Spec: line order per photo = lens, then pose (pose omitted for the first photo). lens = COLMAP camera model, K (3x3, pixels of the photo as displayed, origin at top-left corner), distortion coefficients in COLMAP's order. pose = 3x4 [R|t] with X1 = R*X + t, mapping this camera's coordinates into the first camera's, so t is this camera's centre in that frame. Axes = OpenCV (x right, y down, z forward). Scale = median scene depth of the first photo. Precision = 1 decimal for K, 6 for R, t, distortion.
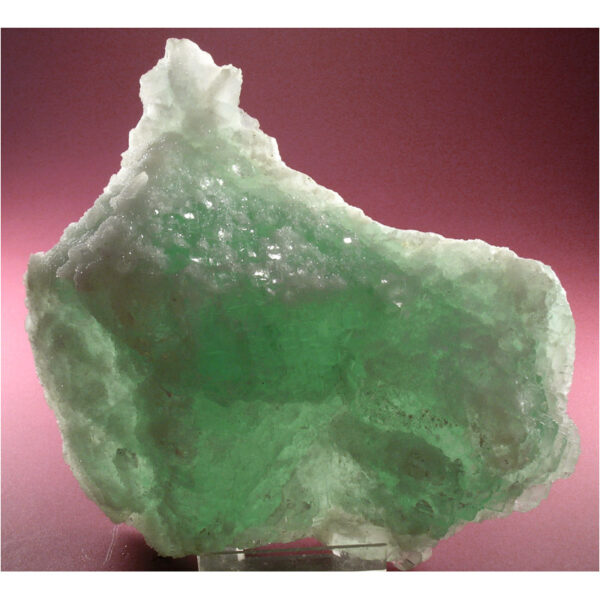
lens RADIAL K [[1295.0, 0, 300.5], [0, 1295.0, 356.2], [0, 0, 1]] dist [-0.064756, -0.183421]
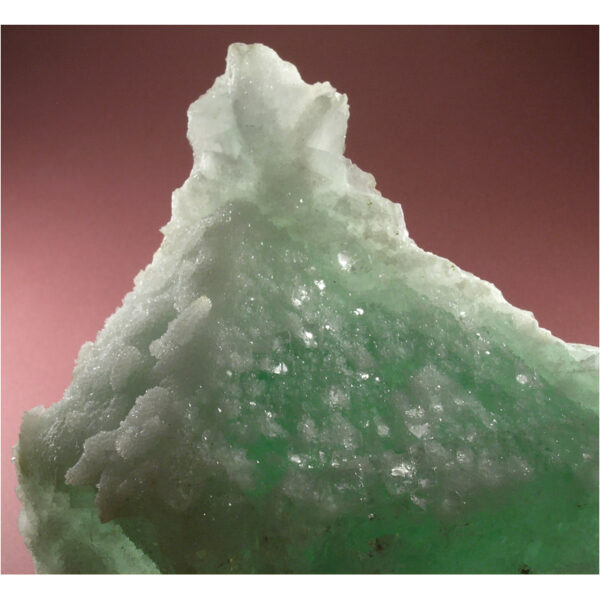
lens RADIAL K [[1295.0, 0, 300.5], [0, 1295.0, 356.2], [0, 0, 1]] dist [-0.064756, -0.183421]
pose [[0.999960, -0.005351, -0.007122, -0.066432], [0.006047, 0.994811, 0.101560, -0.162431], [0.006542, -0.101599, 0.994804, 0.361873]]
